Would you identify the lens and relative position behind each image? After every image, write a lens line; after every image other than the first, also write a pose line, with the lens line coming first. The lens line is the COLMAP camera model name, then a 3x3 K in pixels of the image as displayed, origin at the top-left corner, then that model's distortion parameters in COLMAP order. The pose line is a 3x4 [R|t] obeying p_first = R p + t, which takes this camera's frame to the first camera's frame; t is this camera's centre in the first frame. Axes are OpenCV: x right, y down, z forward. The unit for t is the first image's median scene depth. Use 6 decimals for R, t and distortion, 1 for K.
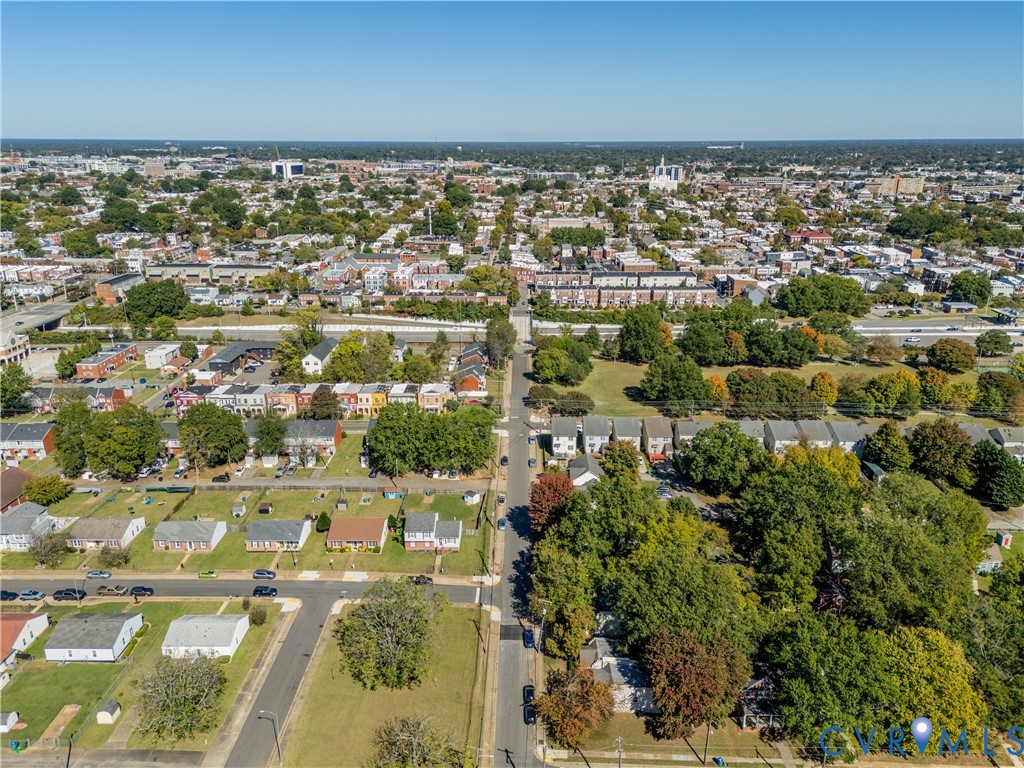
lens RADIAL K [[759.9, 0, 512.0], [0, 759.9, 384.0], [0, 0, 1]] dist [0.098976, -0.114679]
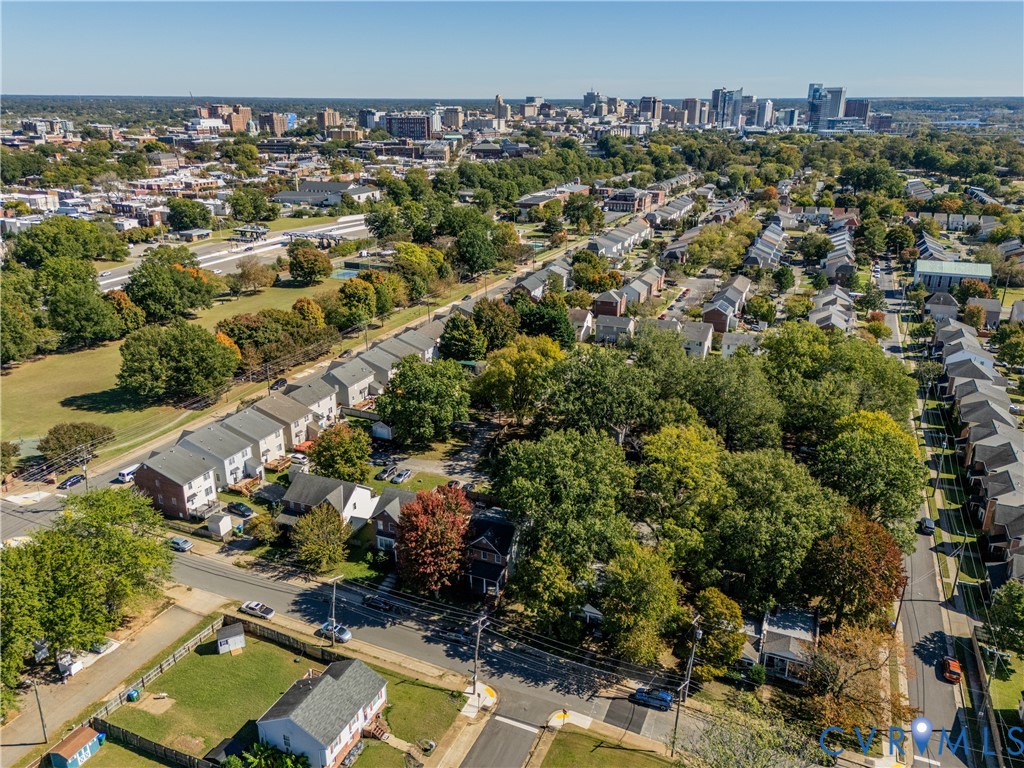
lens RADIAL K [[769.7, 0, 512.0], [0, 769.7, 384.0], [0, 0, 1]] dist [0.089269, -0.087298]
pose [[0.370563, -0.320098, 0.871906, -0.236283], [0.280647, 0.933447, 0.223416, -0.044061], [-0.885393, 0.161908, 0.435735, 0.361091]]
